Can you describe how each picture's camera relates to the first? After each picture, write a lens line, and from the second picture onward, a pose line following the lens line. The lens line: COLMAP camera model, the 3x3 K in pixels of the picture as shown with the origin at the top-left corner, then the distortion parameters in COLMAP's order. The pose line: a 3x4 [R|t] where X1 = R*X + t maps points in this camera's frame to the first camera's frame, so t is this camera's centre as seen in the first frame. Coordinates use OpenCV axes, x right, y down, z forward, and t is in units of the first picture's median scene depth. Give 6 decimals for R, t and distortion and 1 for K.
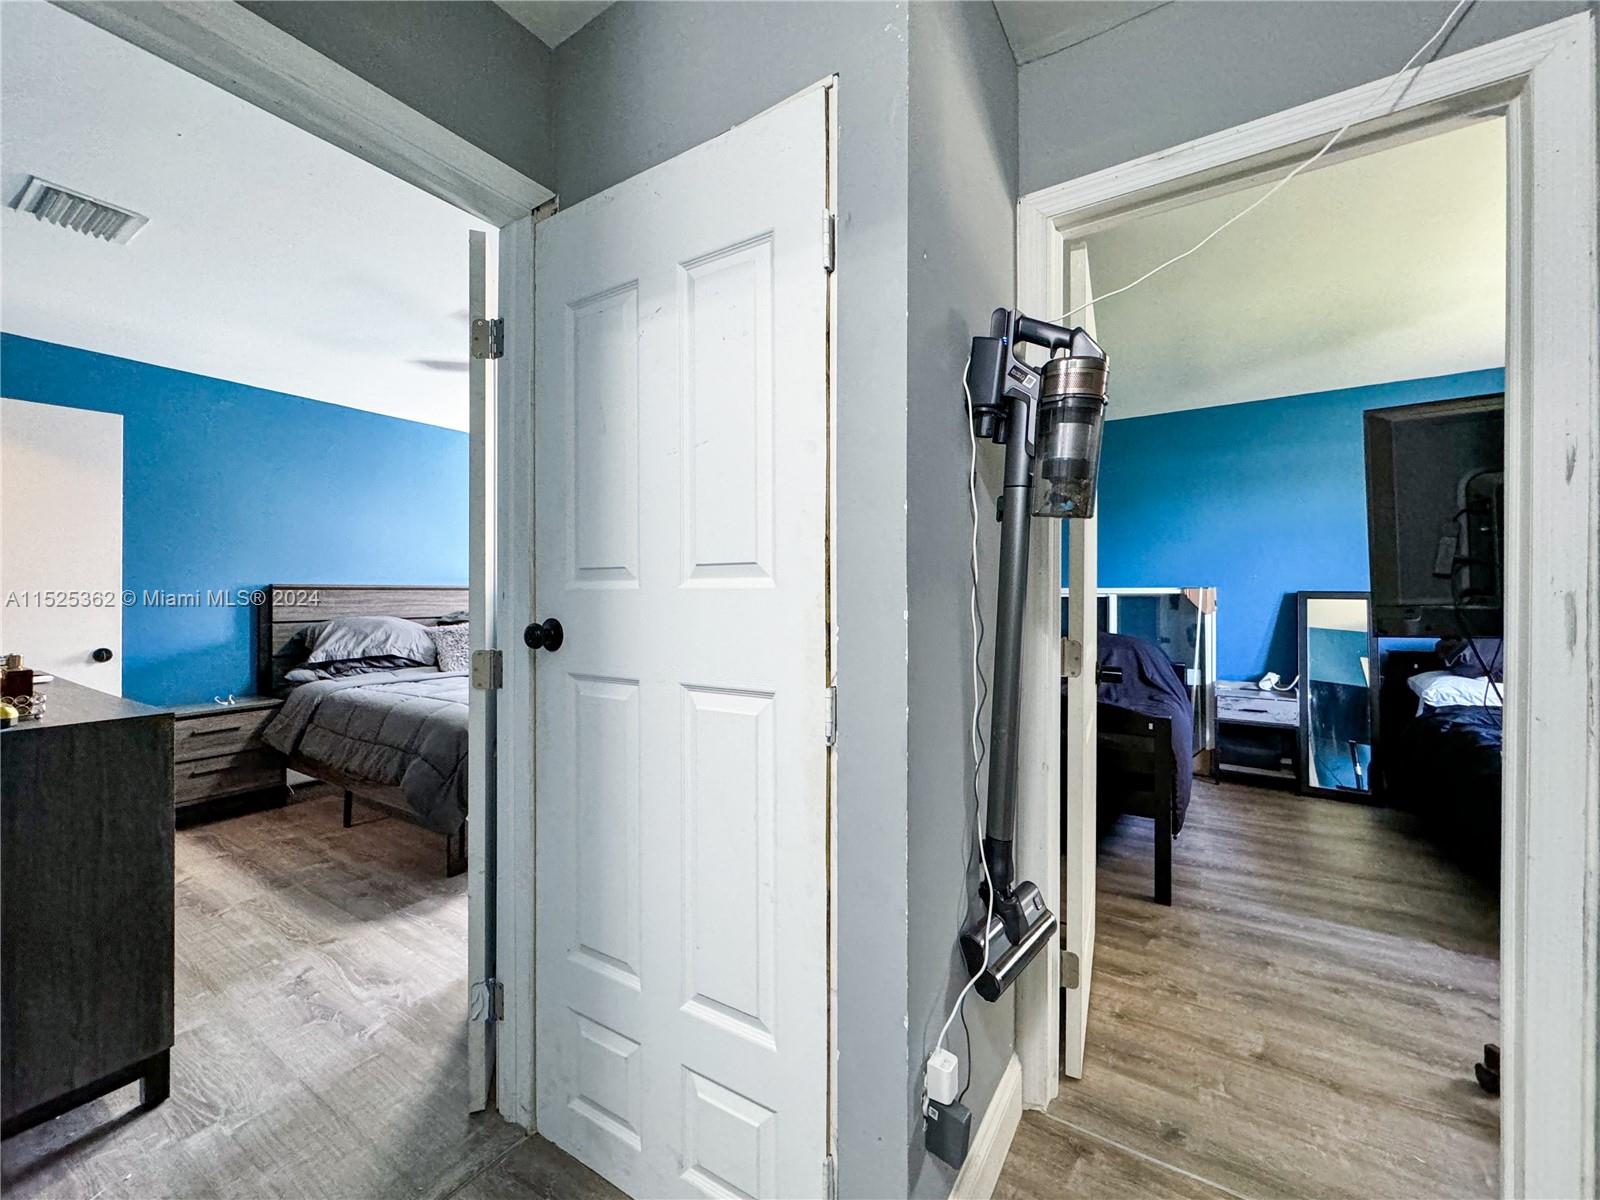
lens RADIAL K [[639.0, 0, 804.4], [0, 639.0, 594.6], [0, 0, 1]] dist [-0.003160, 0.000144]
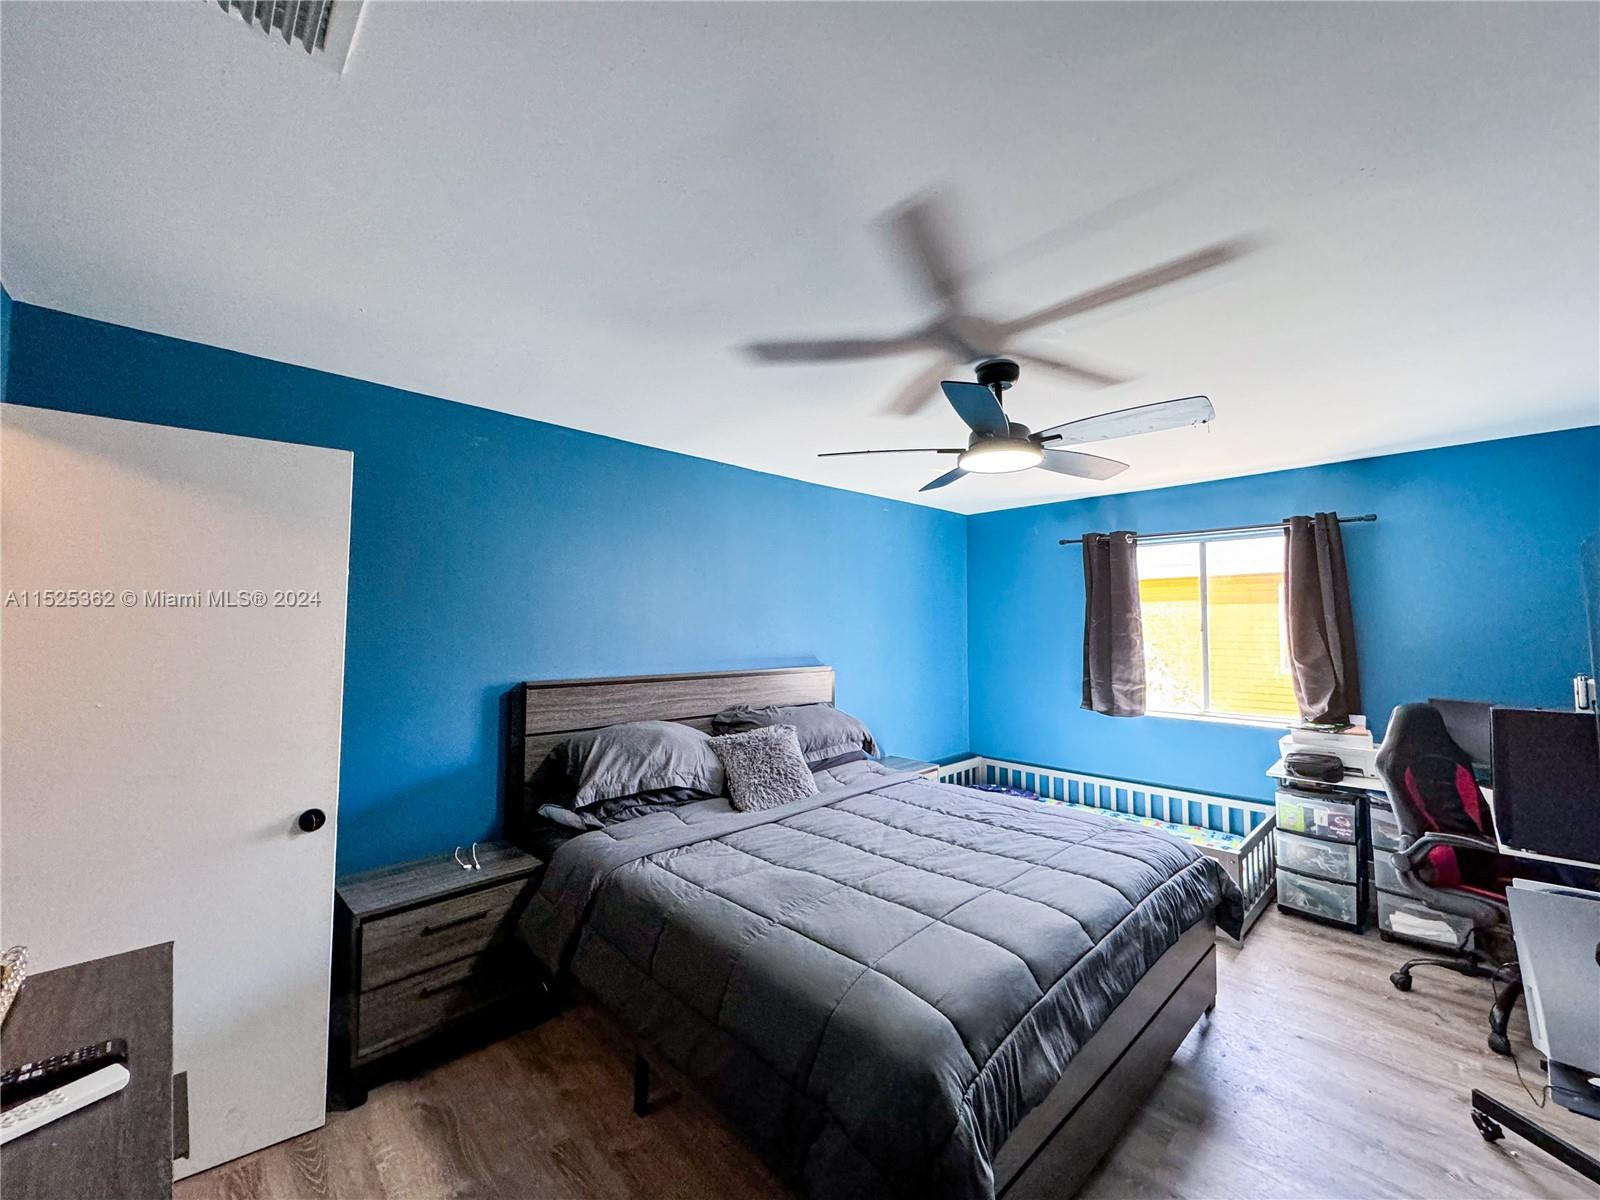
lens RADIAL K [[639.0, 0, 809.5], [0, 639.0, 602.0], [0, 0, 1]] dist [-0.003160, 0.000144]
pose [[0.974106, -0.004943, -0.226036, -0.362868], [-0.005311, 0.998985, -0.044733, -0.075248], [0.226028, 0.044775, 0.973091, 0.370535]]
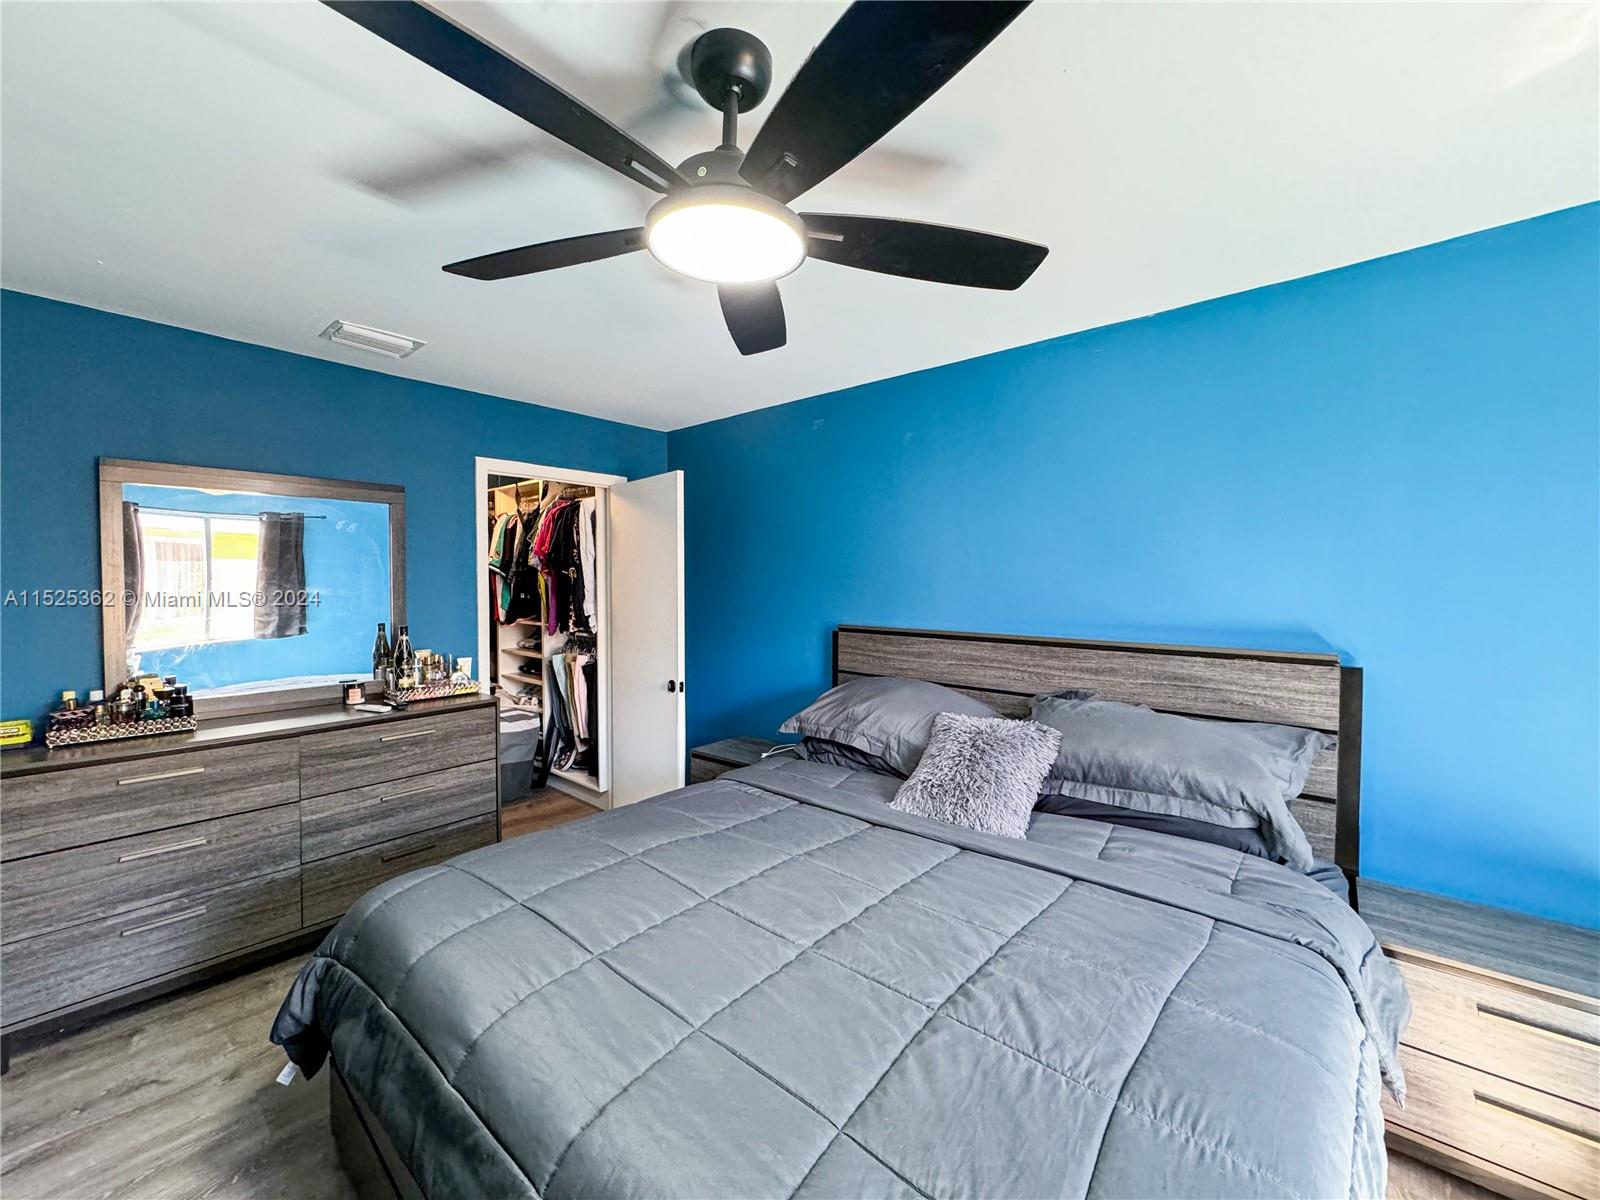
lens RADIAL K [[639.0, 0, 799.7], [0, 639.0, 592.6], [0, 0, 1]] dist [-0.003160, 0.000144]
pose [[-0.152332, 0.011322, -0.988264, -0.018913], [-0.012578, 0.999831, 0.013394, -0.067322], [0.988249, 0.014471, -0.152164, 1.073311]]
